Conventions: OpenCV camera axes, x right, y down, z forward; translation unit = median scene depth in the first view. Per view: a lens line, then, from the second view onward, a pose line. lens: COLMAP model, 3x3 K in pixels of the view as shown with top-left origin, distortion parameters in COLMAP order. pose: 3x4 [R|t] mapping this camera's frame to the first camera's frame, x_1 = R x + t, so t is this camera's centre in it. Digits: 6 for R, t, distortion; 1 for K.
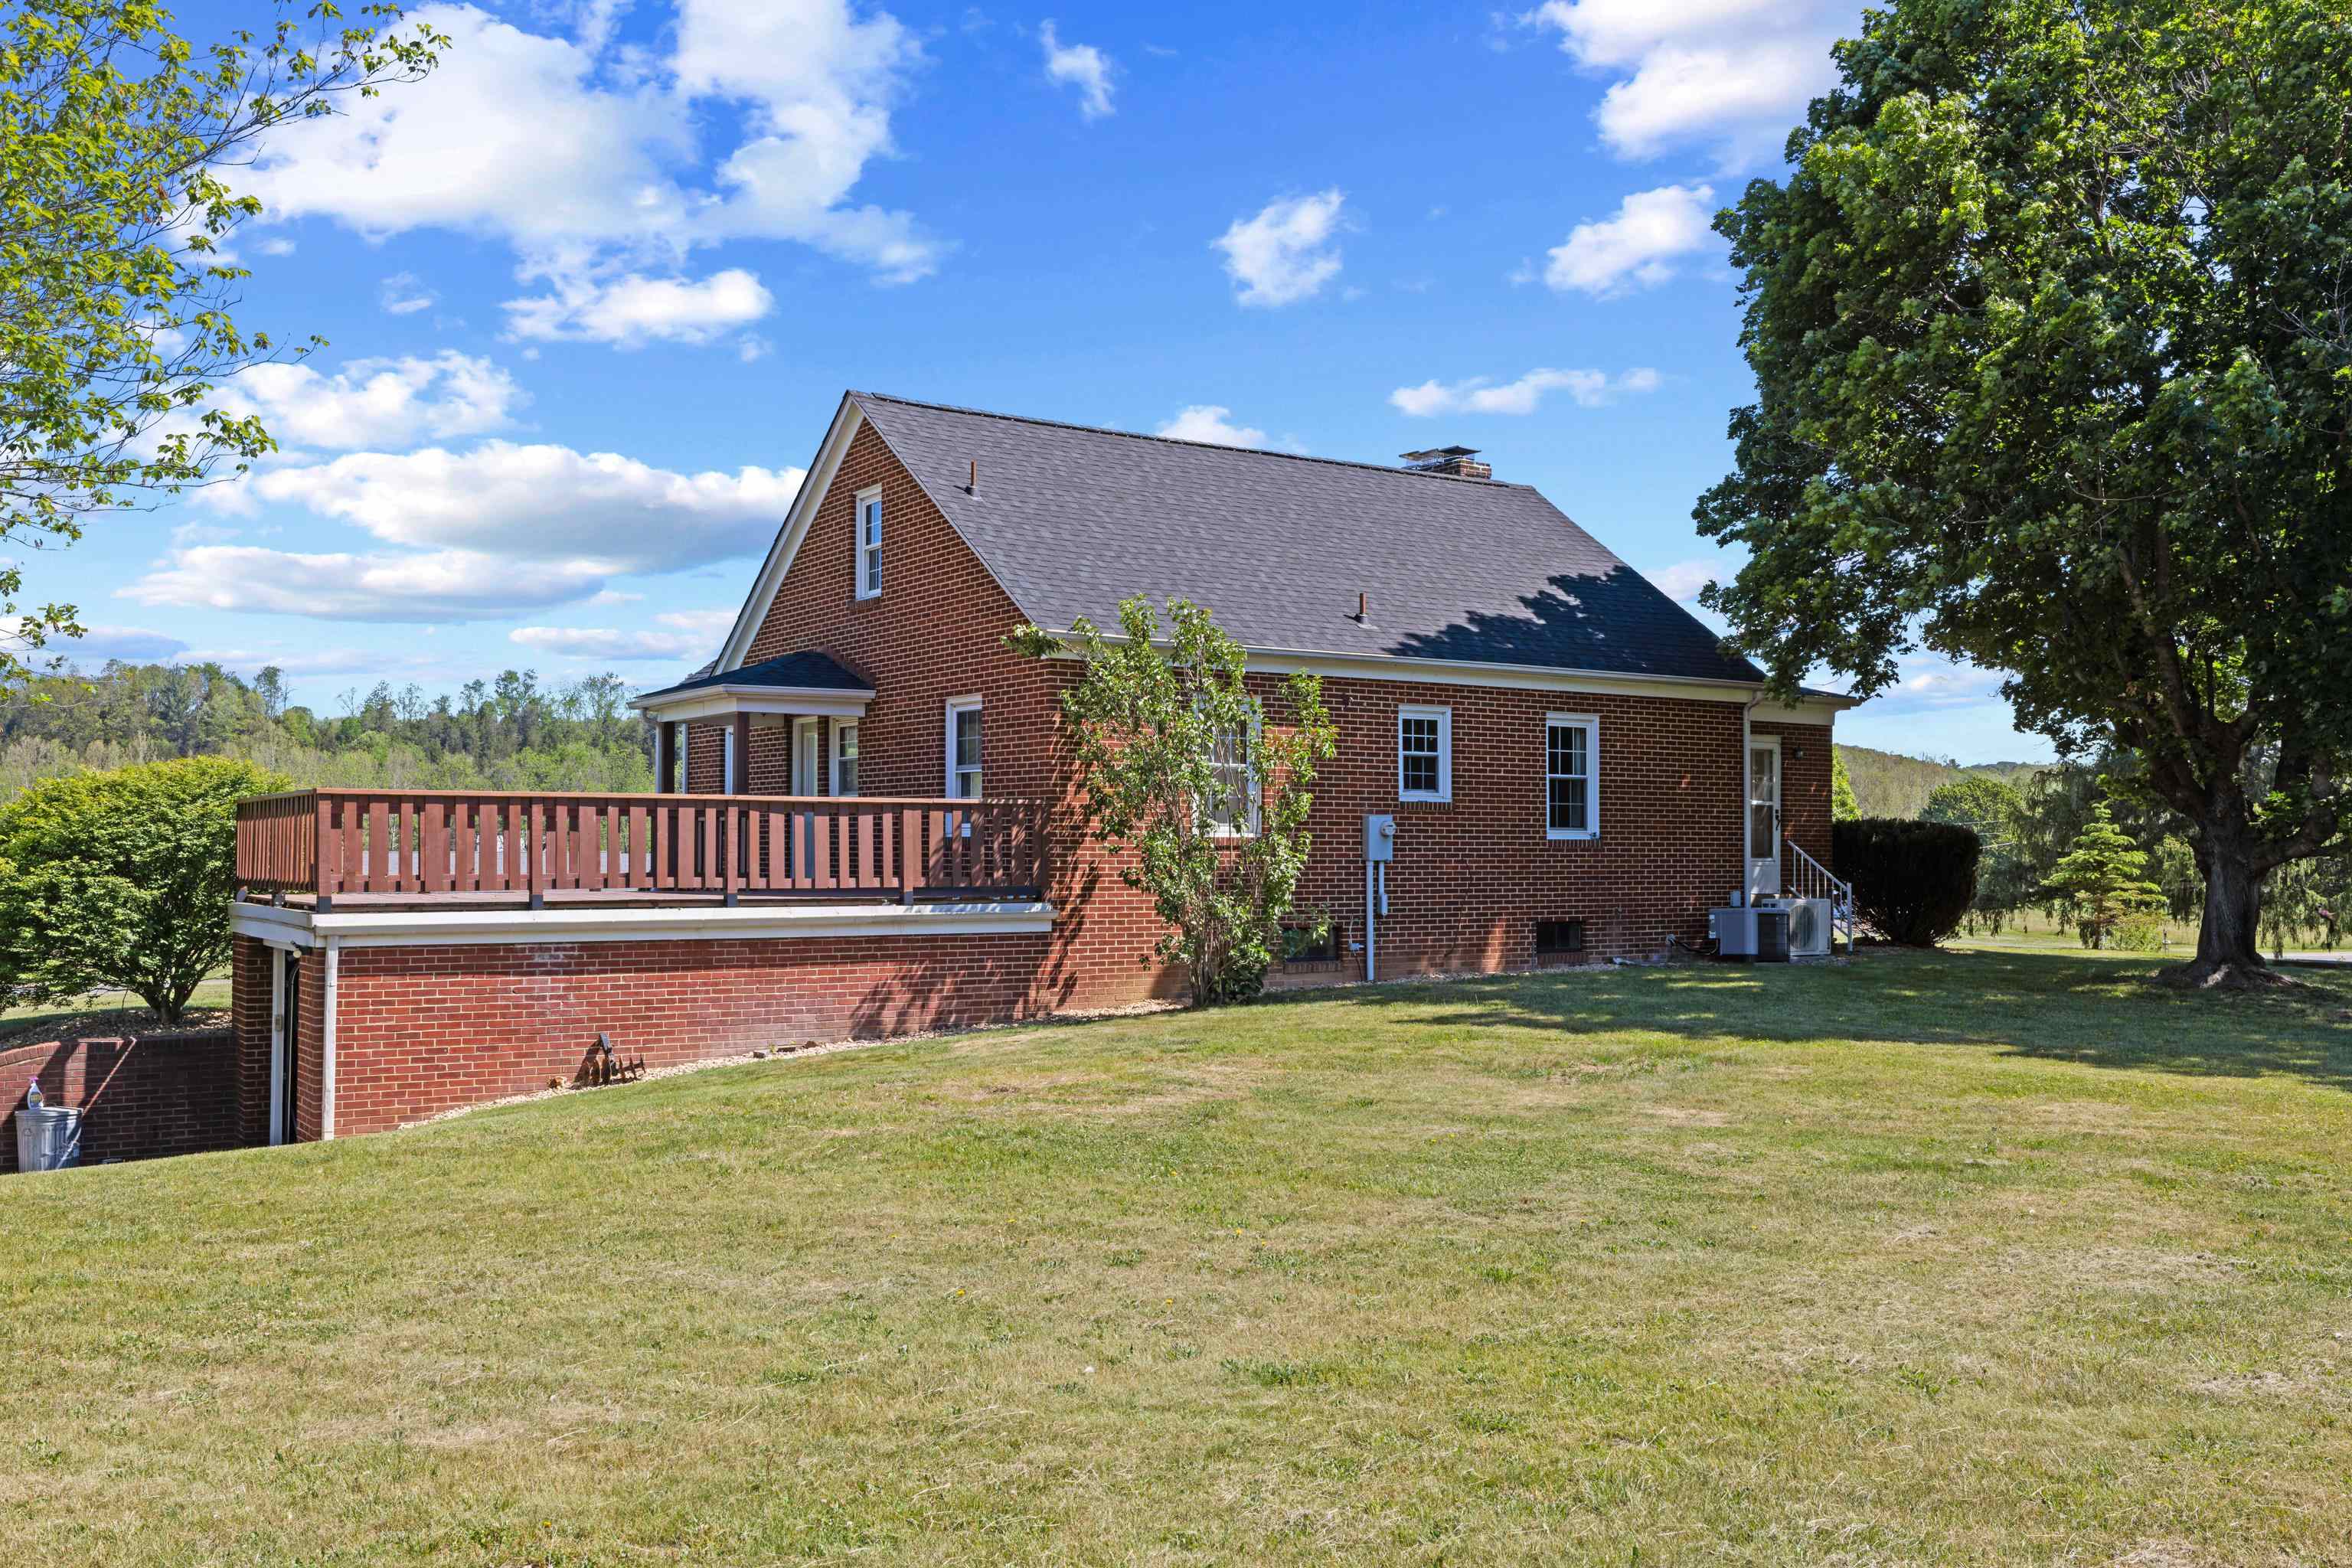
lens RADIAL K [[2044.0, 0, 1176.0], [0, 2044.0, 784.0], [0, 0, 1]] dist [-0.008162, 0.002268]
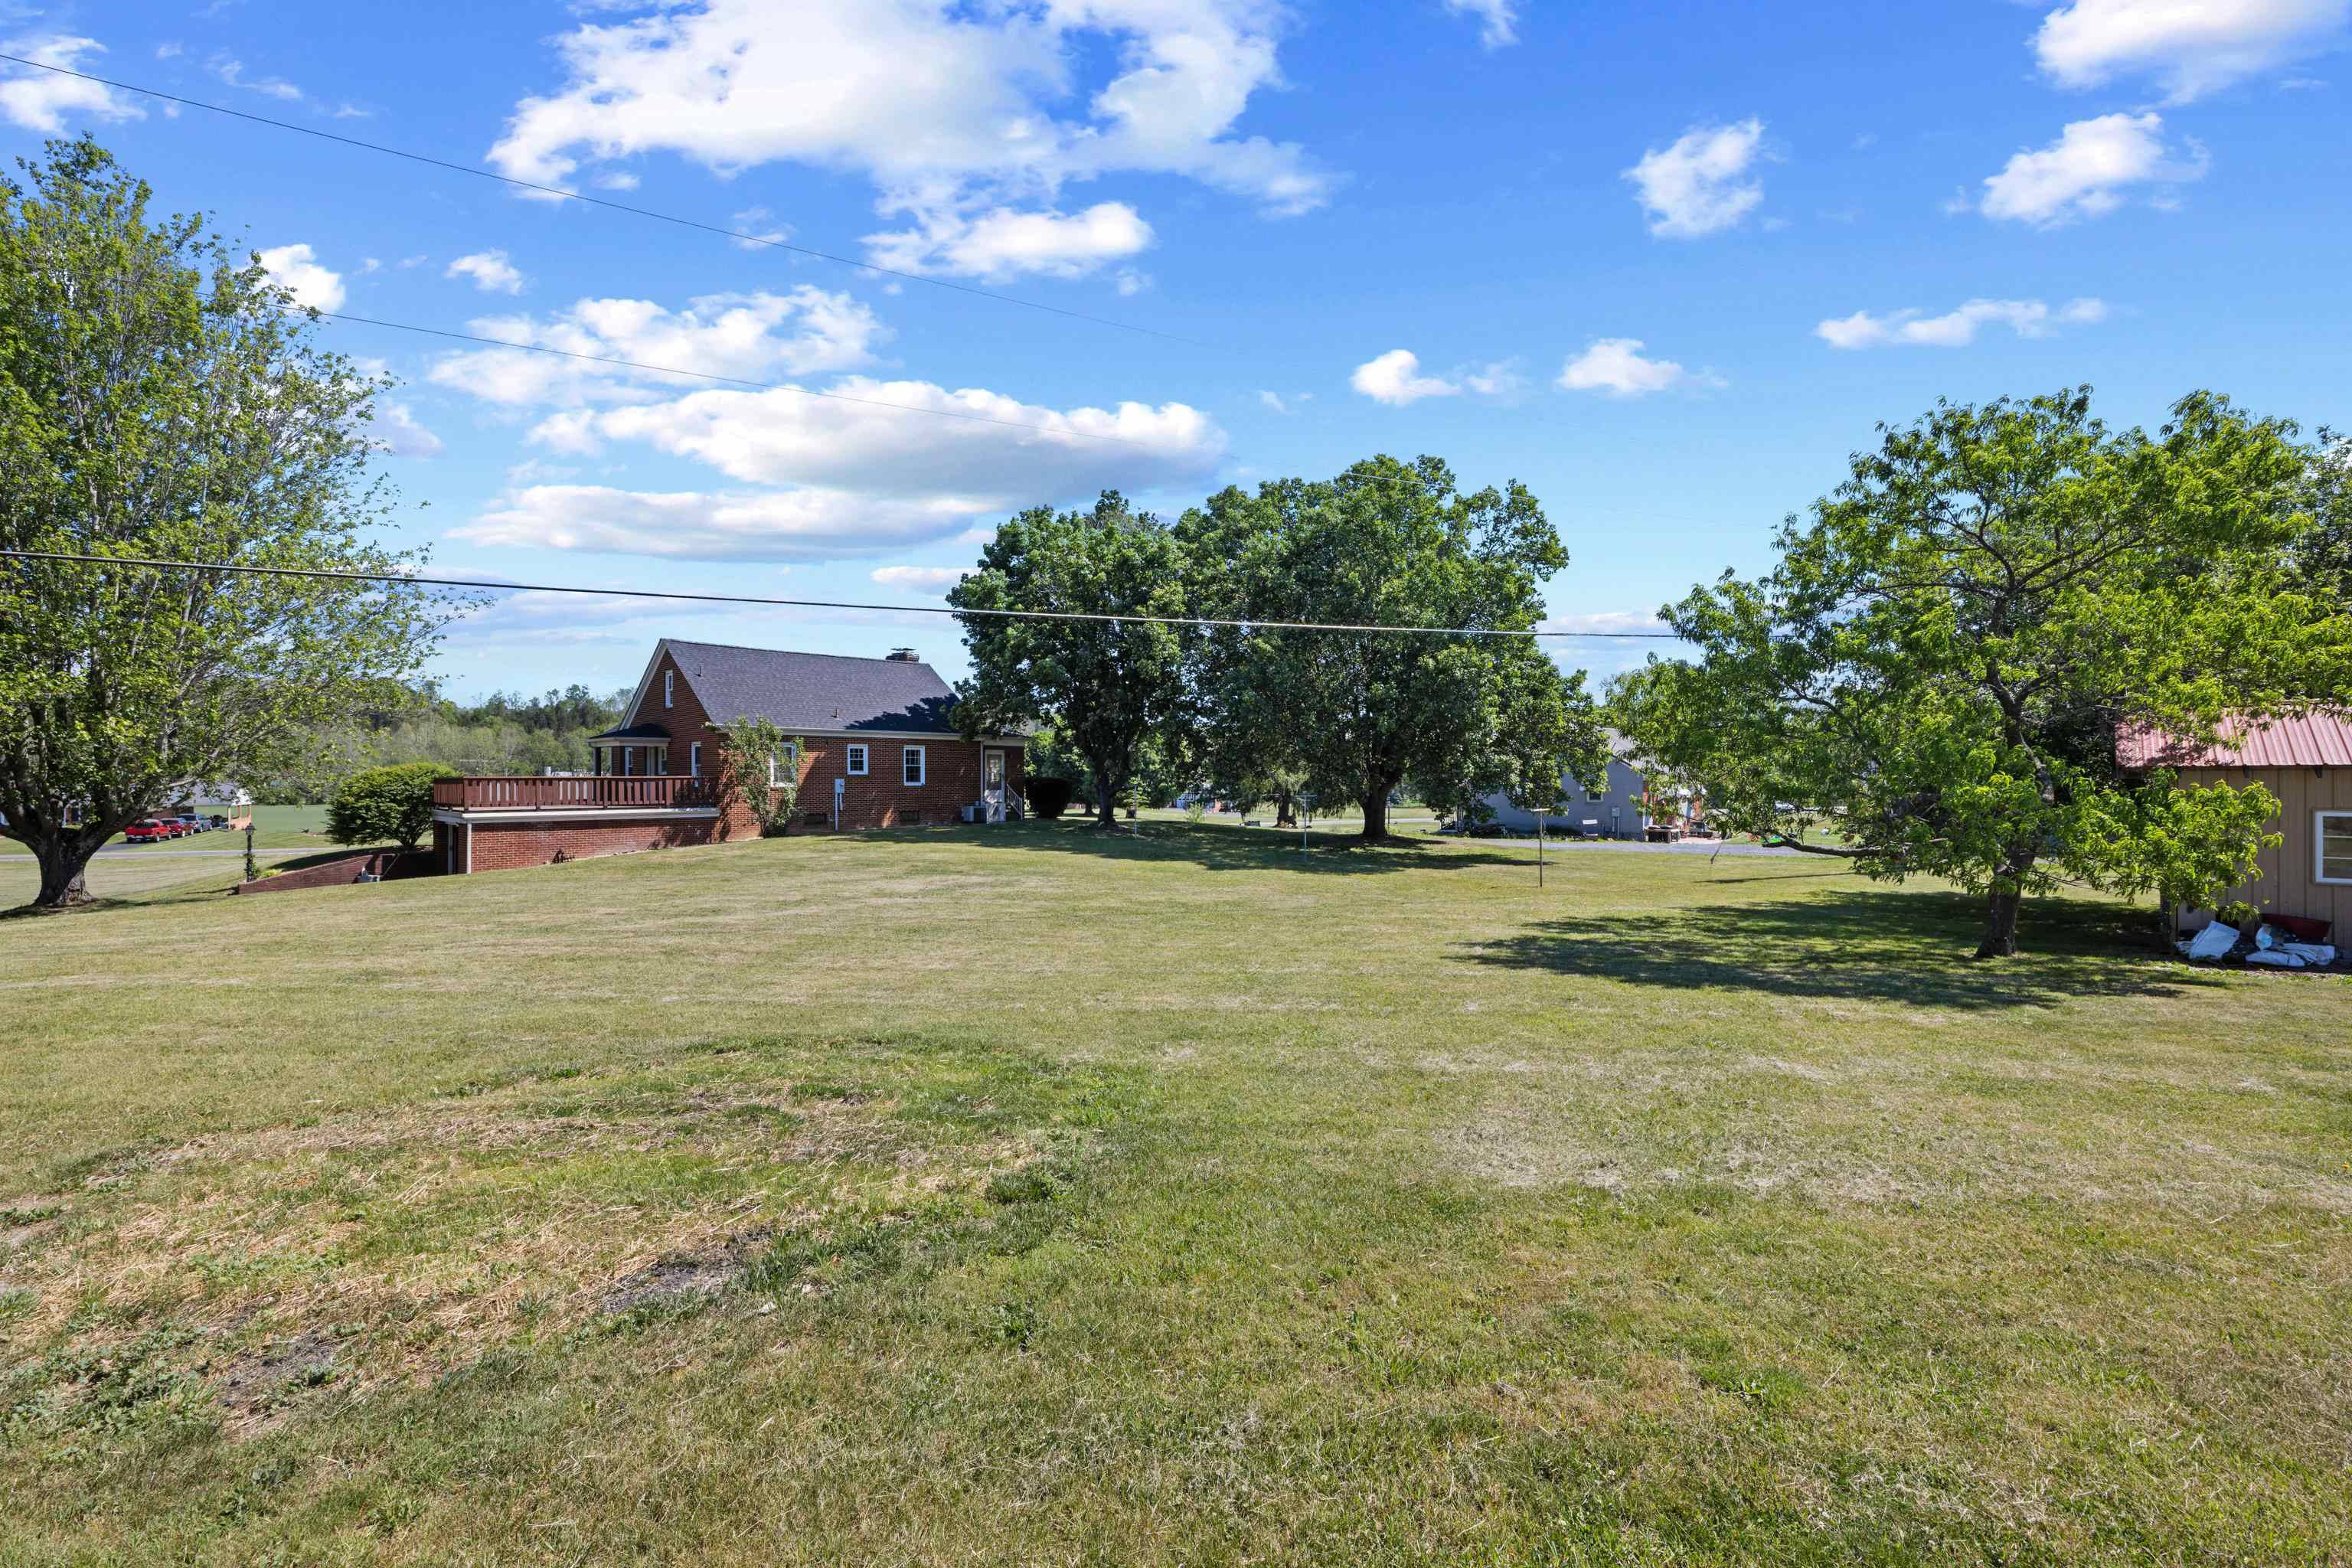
lens RADIAL K [[990.6, 0, 1176.0], [0, 990.6, 784.0], [0, 0, 1]] dist [0.001585, 0.000026]
pose [[0.974375, -0.005695, 0.224858, 0.255826], [-0.003293, 0.999211, 0.039577, -0.039077], [-0.224906, -0.039303, 0.973588, -0.614202]]
